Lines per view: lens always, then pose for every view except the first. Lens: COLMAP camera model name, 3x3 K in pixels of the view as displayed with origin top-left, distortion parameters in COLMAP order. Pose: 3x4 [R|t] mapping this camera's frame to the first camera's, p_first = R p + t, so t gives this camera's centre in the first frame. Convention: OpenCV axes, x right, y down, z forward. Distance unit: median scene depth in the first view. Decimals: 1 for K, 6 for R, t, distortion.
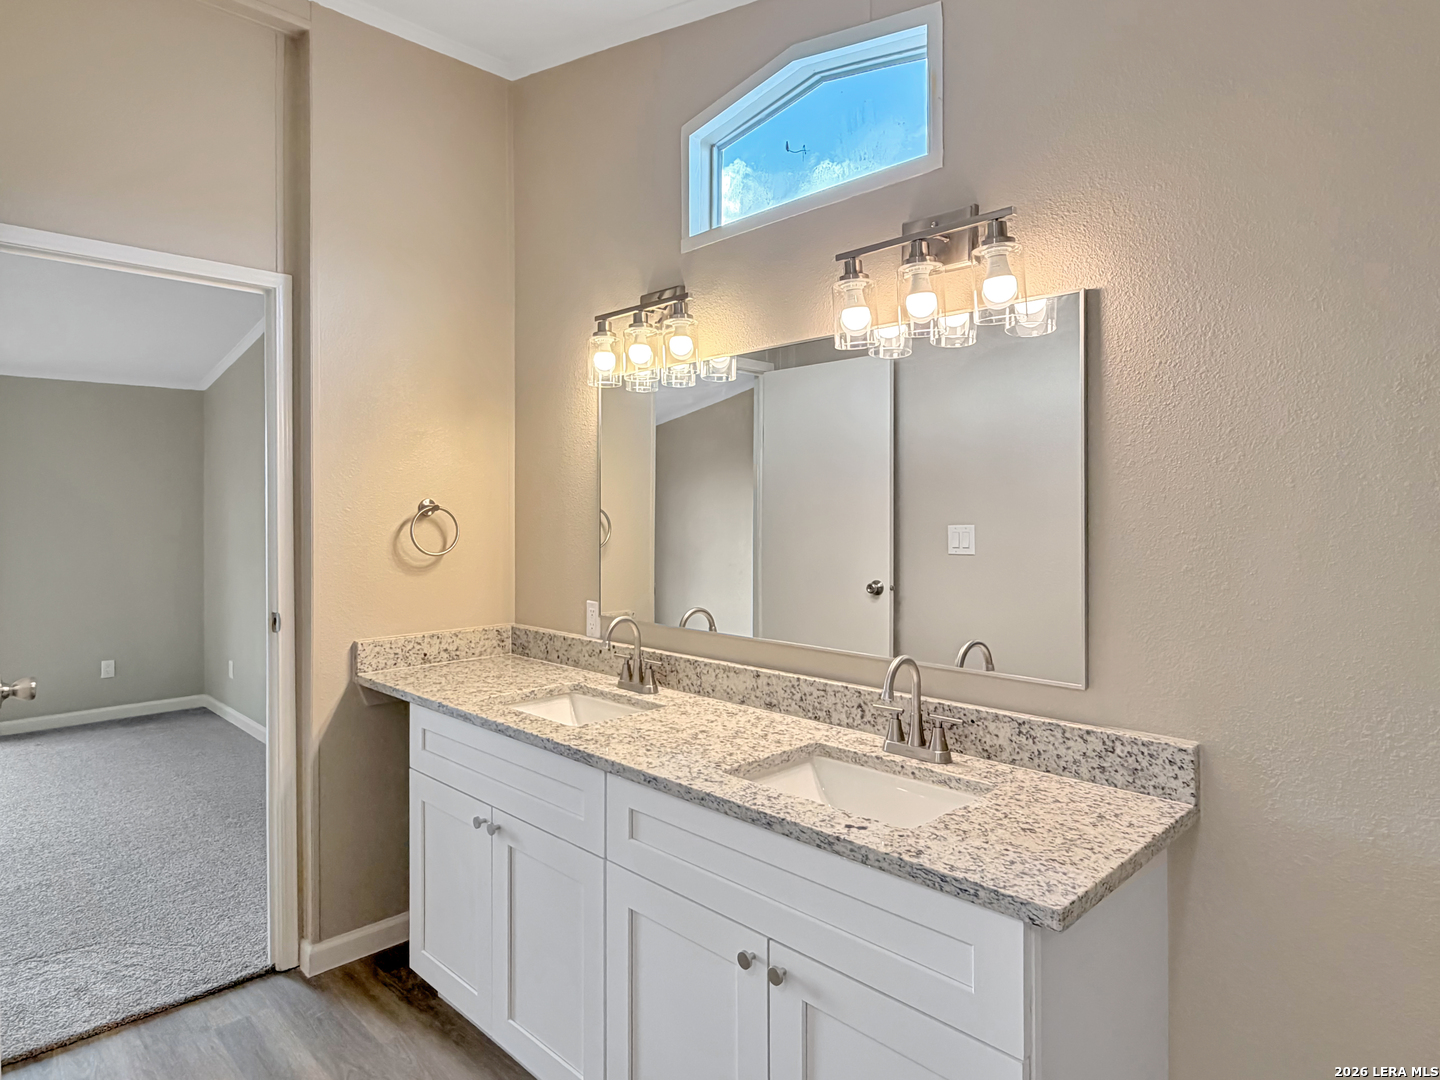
lens RADIAL K [[838.2, 0, 721.2], [0, 838.2, 532.9], [0, 0, 1]] dist [0.004248, 0.000270]
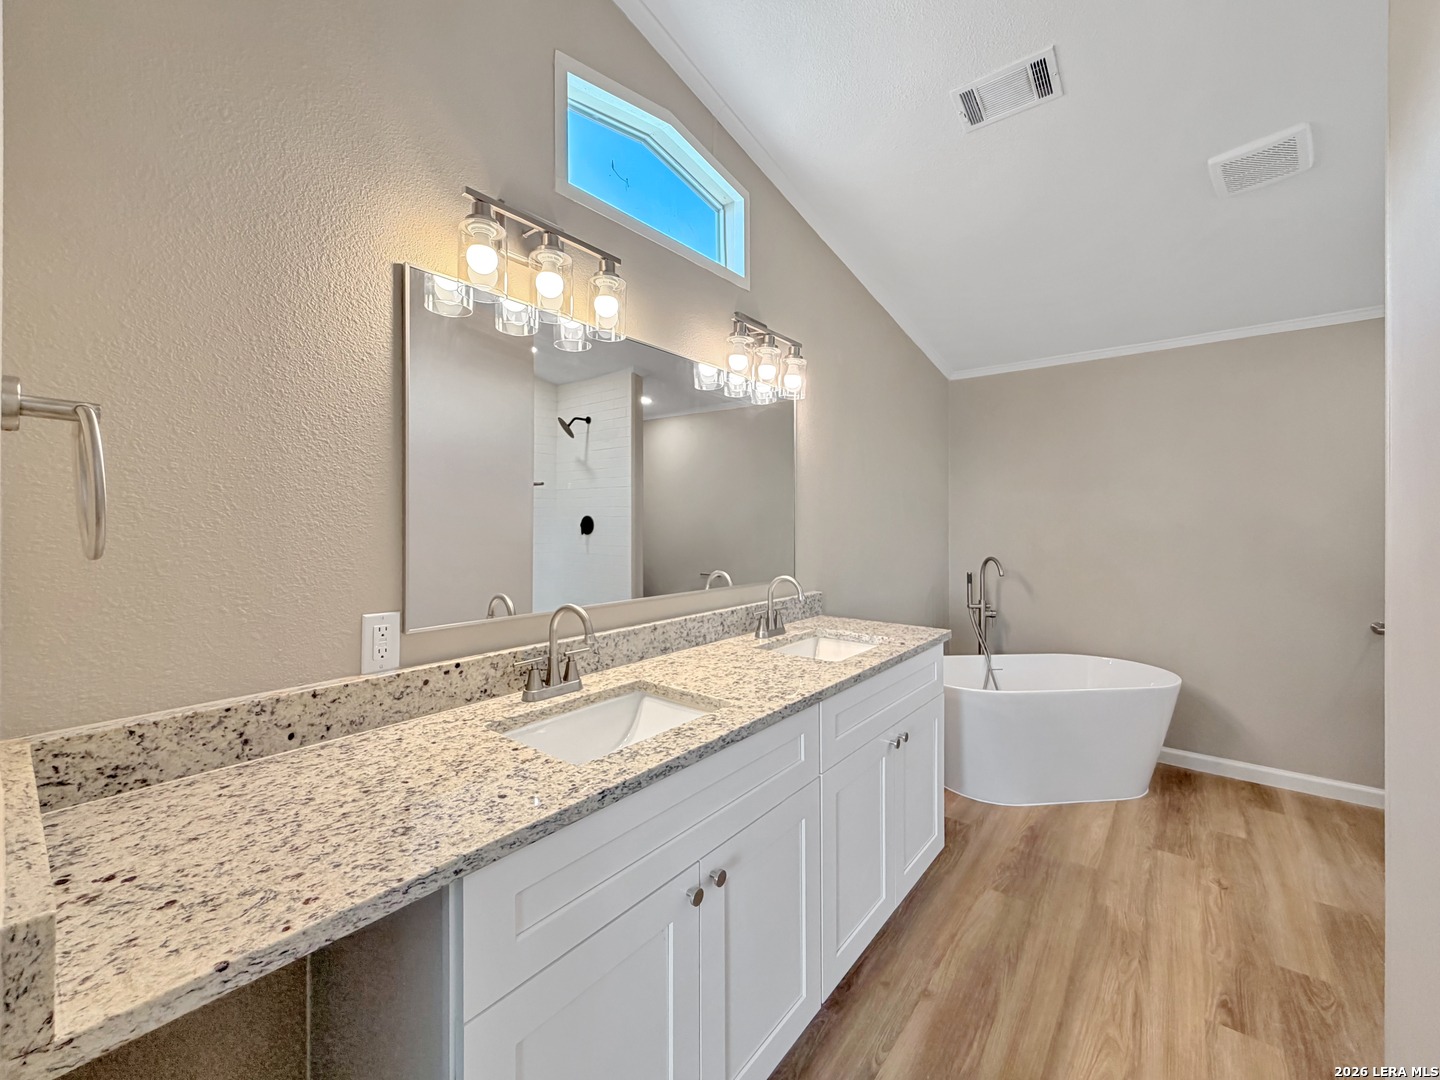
lens RADIAL K [[587.9, 0, 720.9], [0, 587.9, 527.0], [0, 0, 1]] dist [0.000113, -0.000270]
pose [[-0.110571, -0.014427, 0.993763, -0.745351], [0.017599, 0.999709, 0.016472, 0.018109], [-0.993712, 0.019310, -0.110285, 0.968408]]
